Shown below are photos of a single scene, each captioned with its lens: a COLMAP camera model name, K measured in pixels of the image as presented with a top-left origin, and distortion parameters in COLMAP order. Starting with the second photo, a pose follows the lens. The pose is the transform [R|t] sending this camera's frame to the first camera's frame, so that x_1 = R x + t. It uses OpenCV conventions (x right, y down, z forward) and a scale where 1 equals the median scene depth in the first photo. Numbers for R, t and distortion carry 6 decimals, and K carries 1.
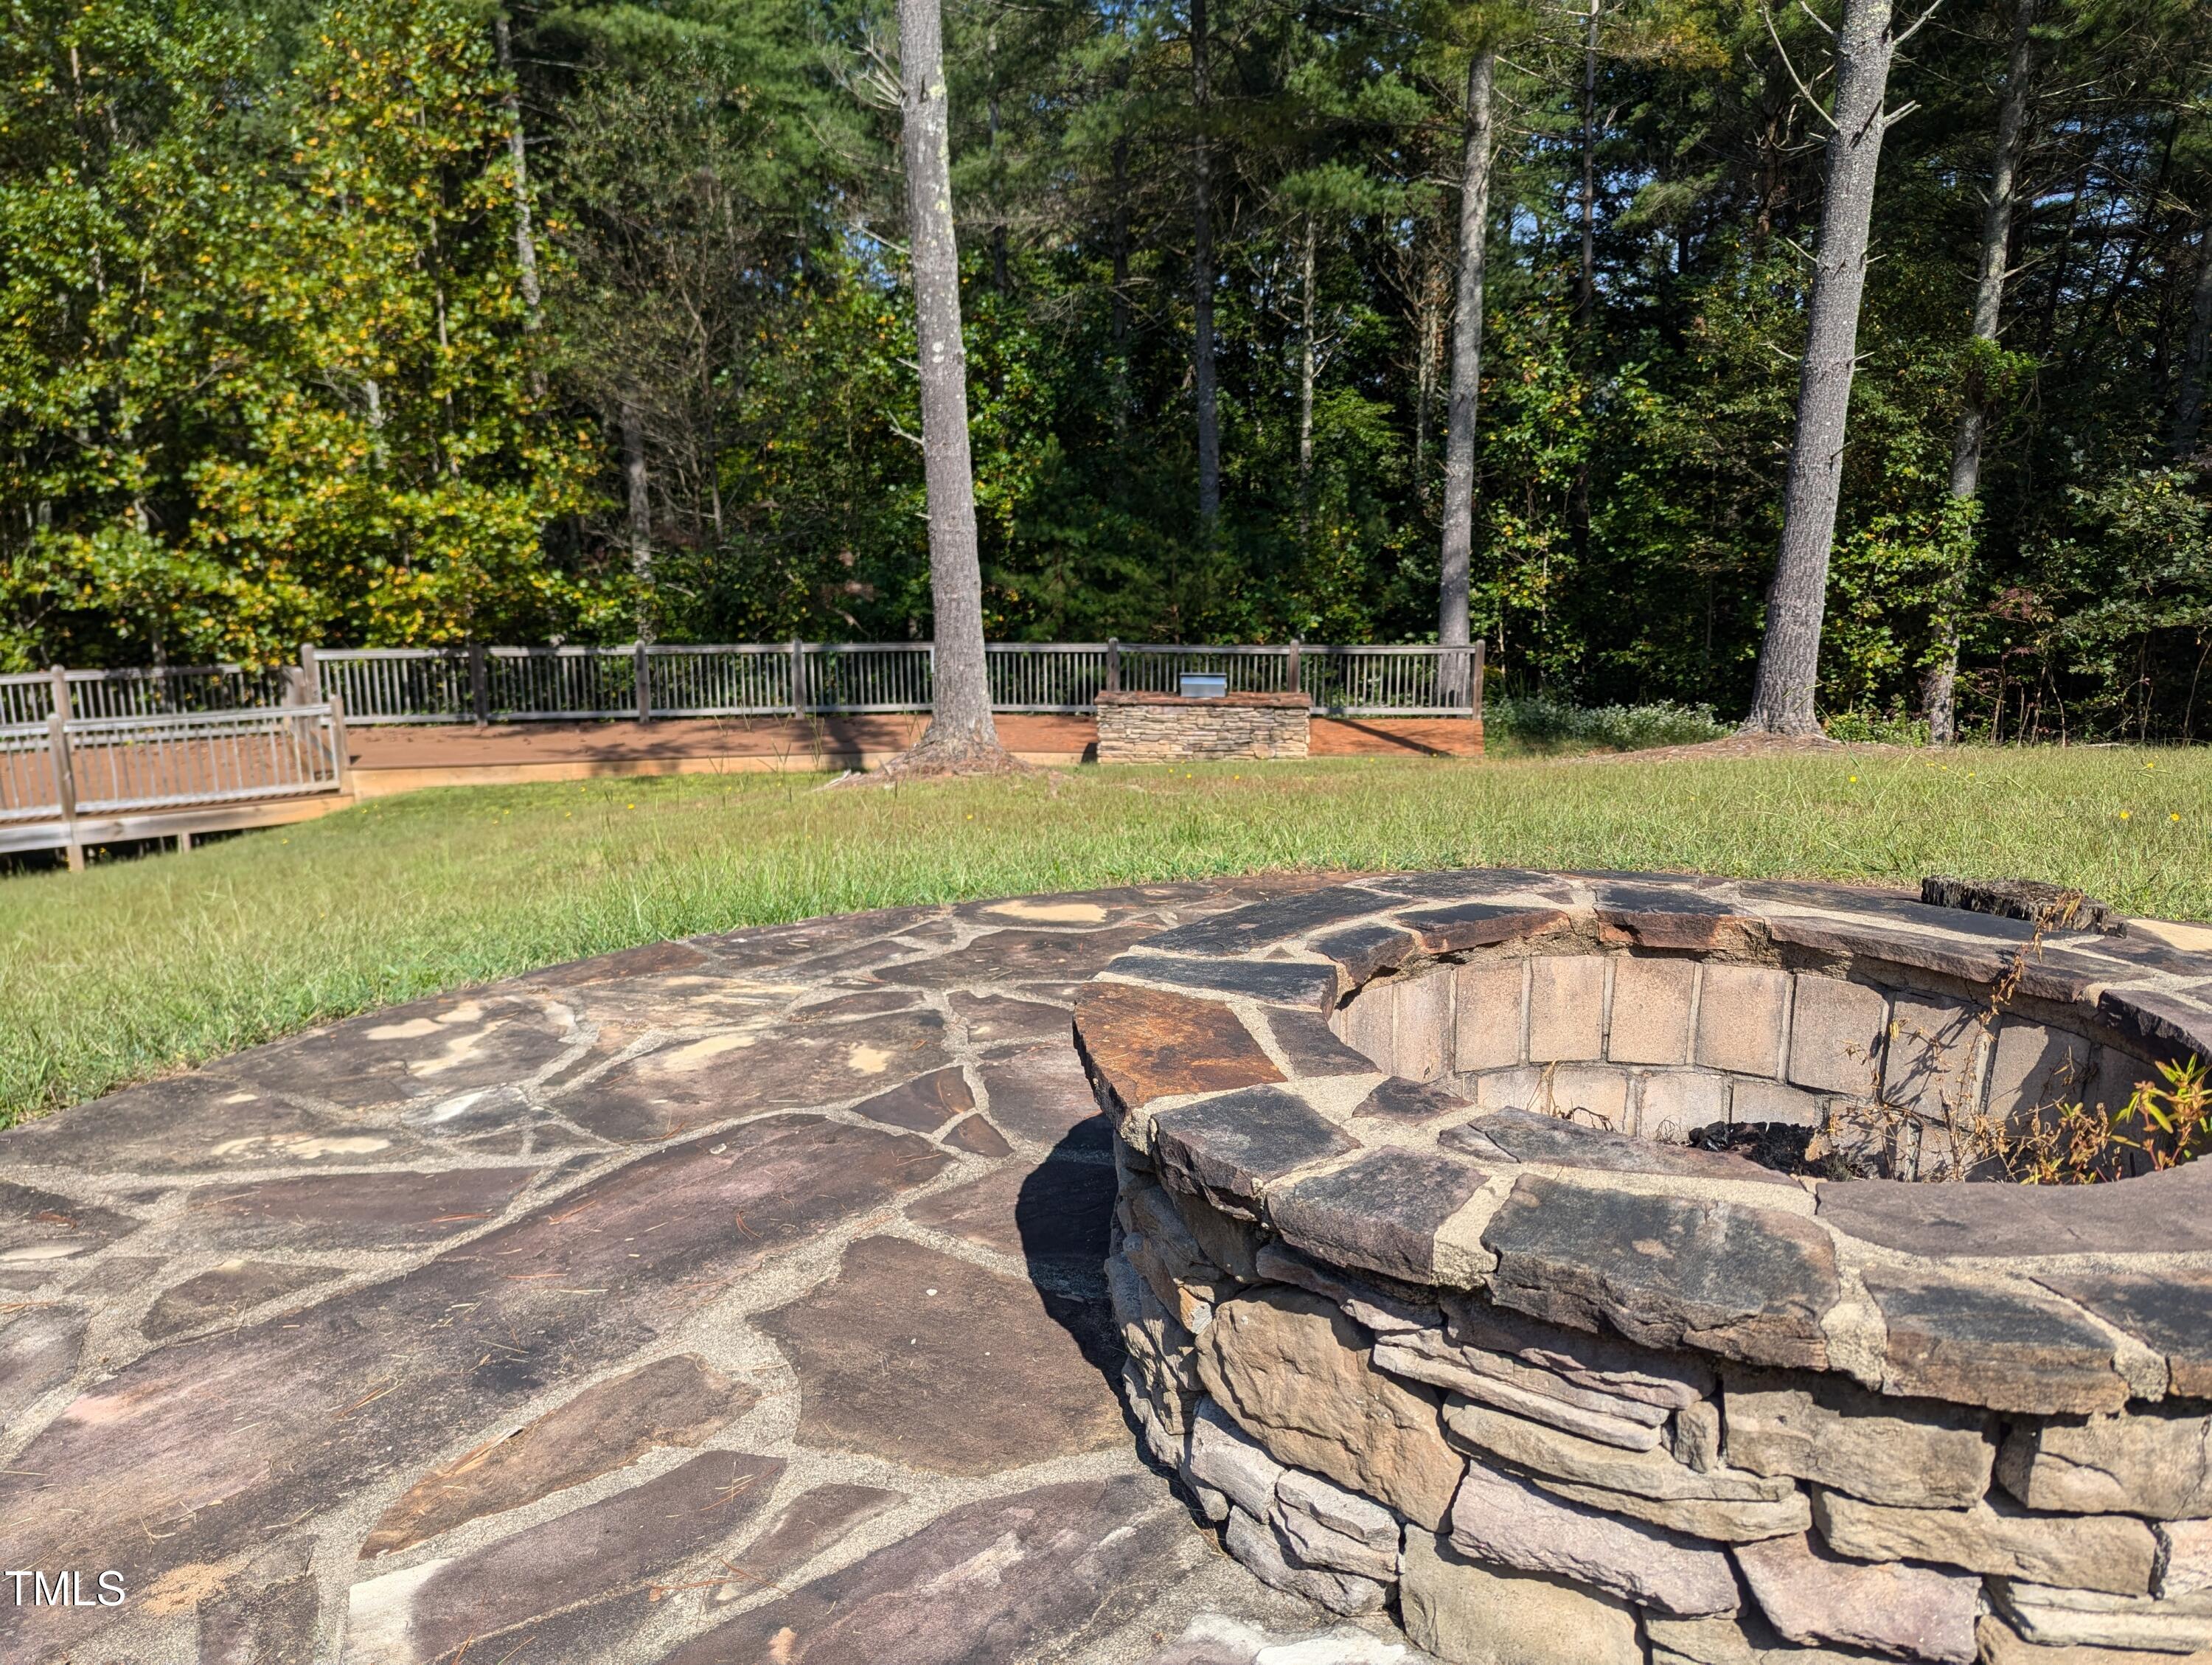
lens RADIAL K [[1559.5, 0, 1126.1], [0, 1559.5, 848.1], [0, 0, 1]] dist [0.071880, -0.057098]
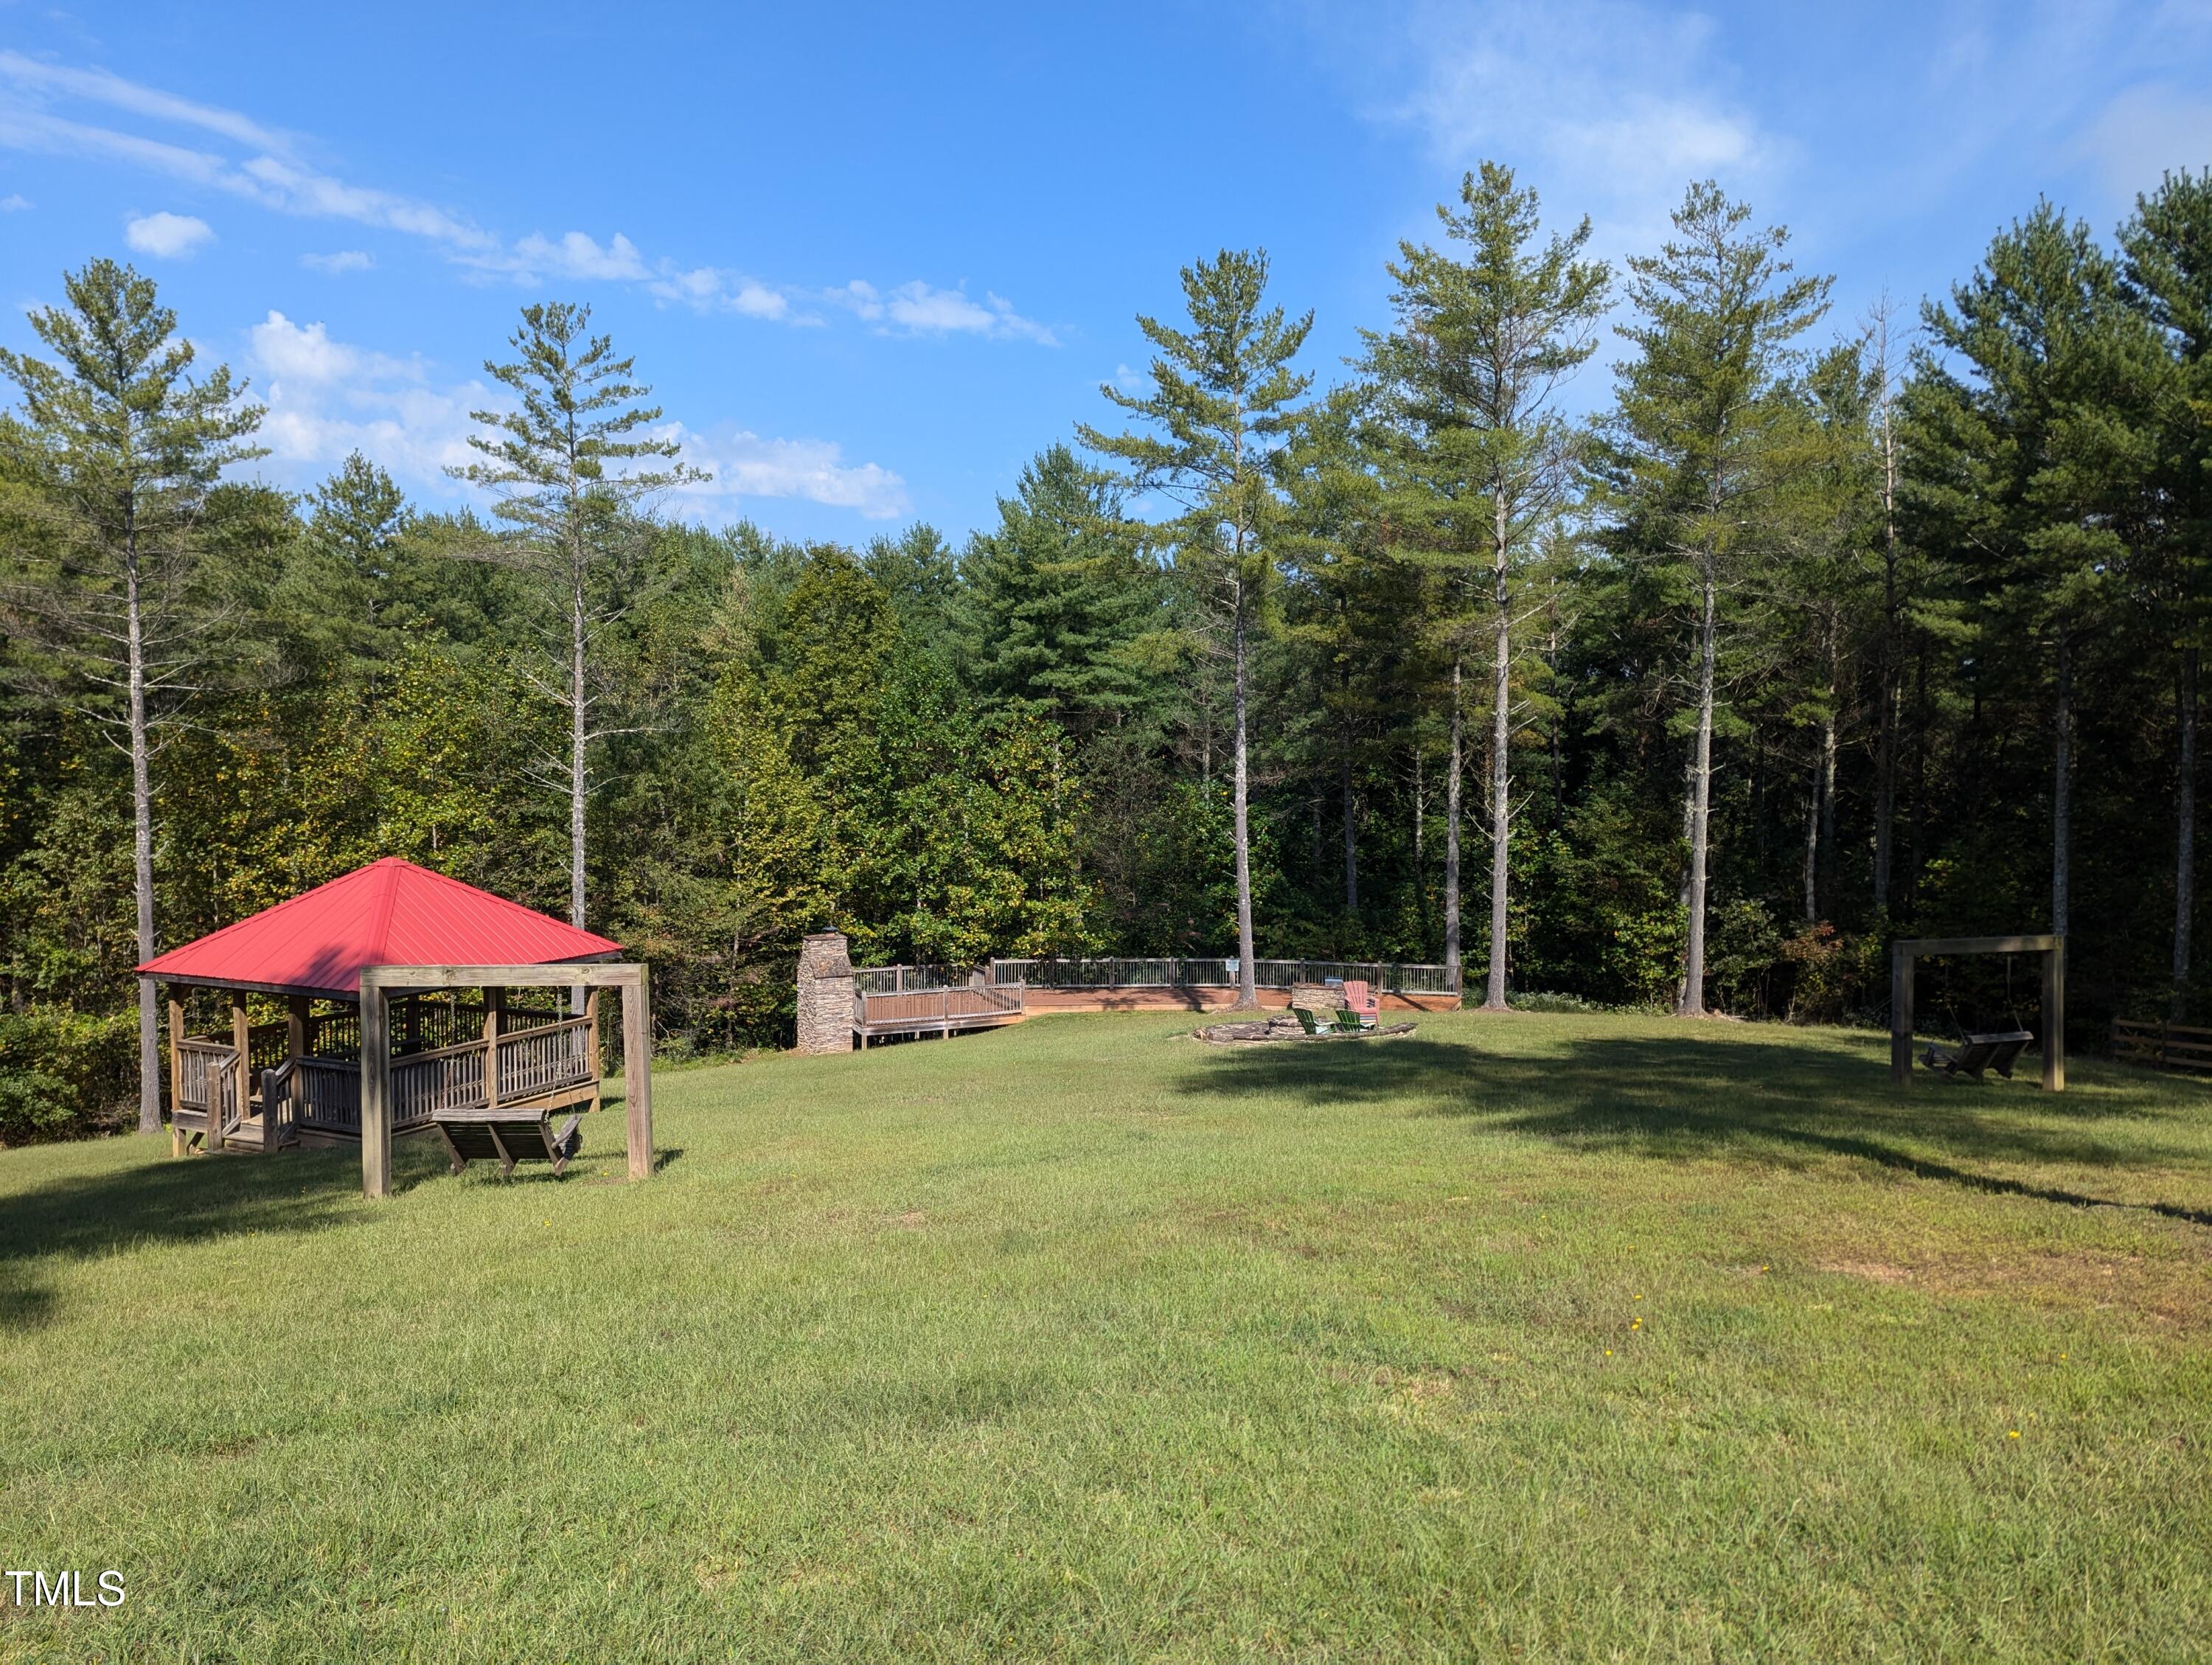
lens RADIAL K [[1559.5, 0, 1090.4], [0, 1559.5, 824.6], [0, 0, 1]] dist [0.071880, -0.057098]
pose [[0.984837, 0.005718, -0.173386, 0.089936], [-0.036122, 0.984310, -0.172710, 0.092245], [0.169678, 0.176354, 0.969592, -1.473777]]
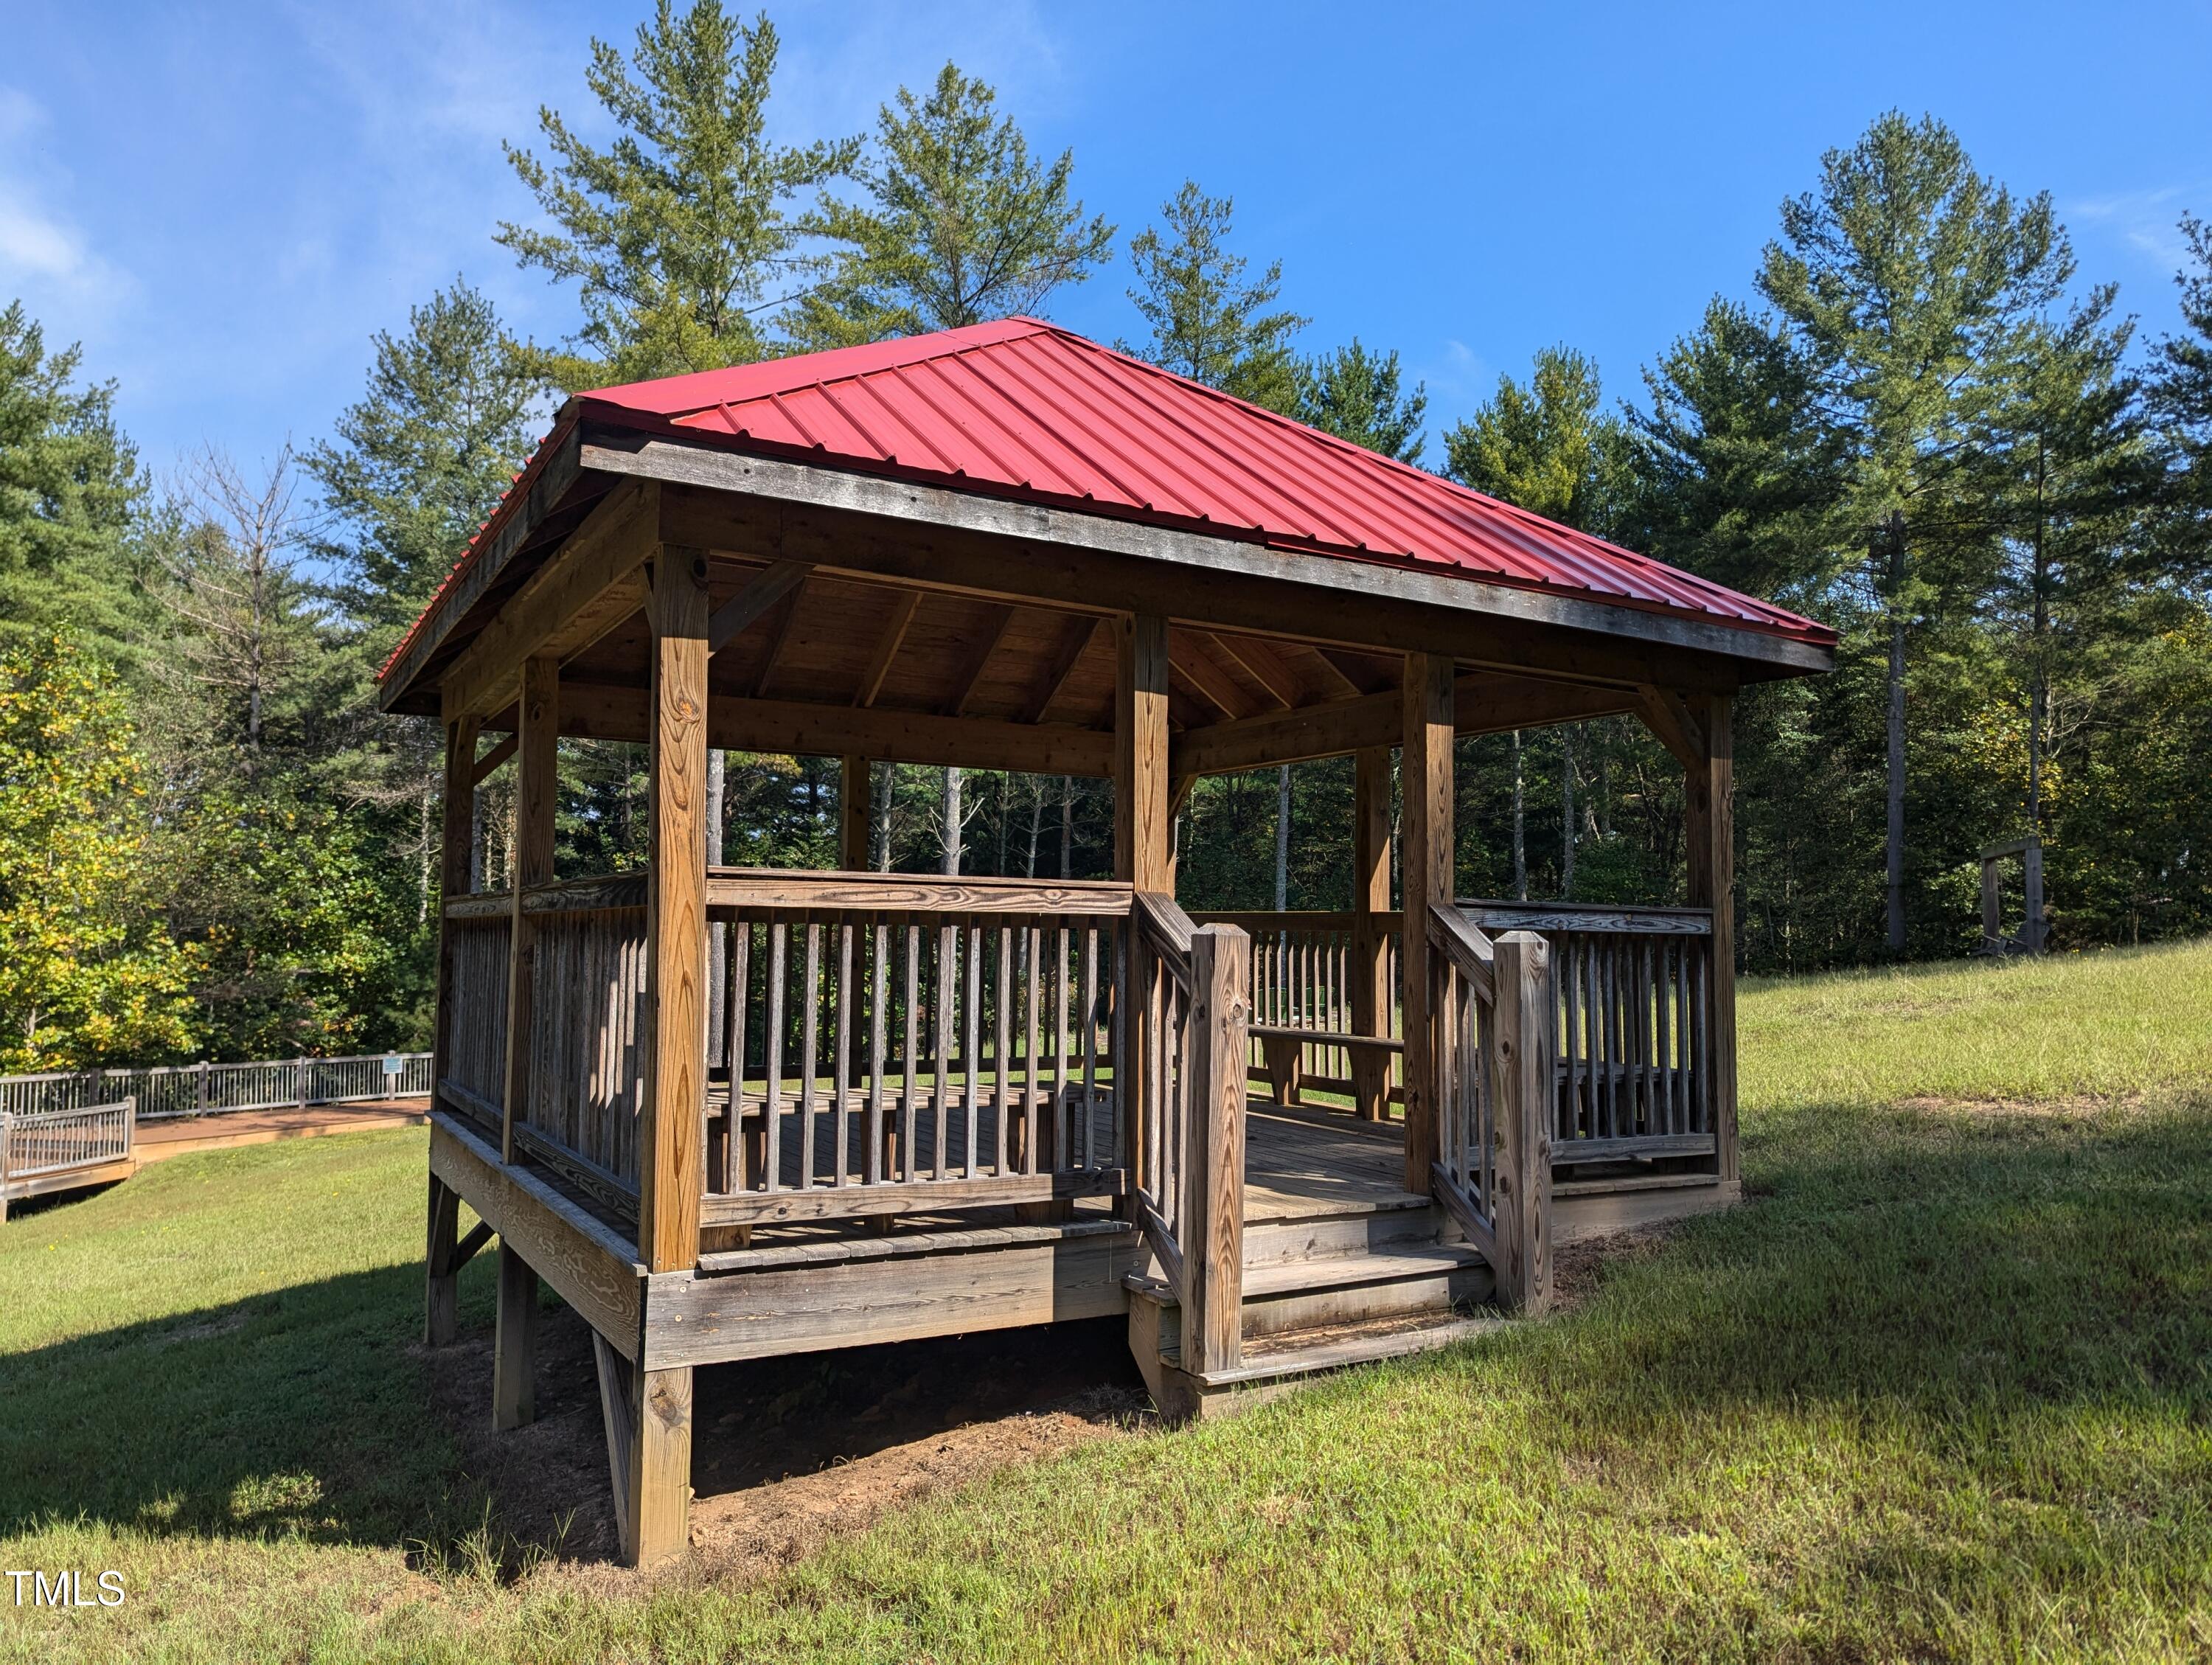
lens RADIAL K [[1559.5, 0, 1116.6], [0, 1559.5, 843.9], [0, 0, 1]] dist [0.071880, -0.057098]
pose [[0.684554, 0.056166, 0.726796, -0.831568], [0.148348, 0.965430, -0.214333, 0.119672], [-0.713708, 0.254541, 0.652556, -0.646989]]
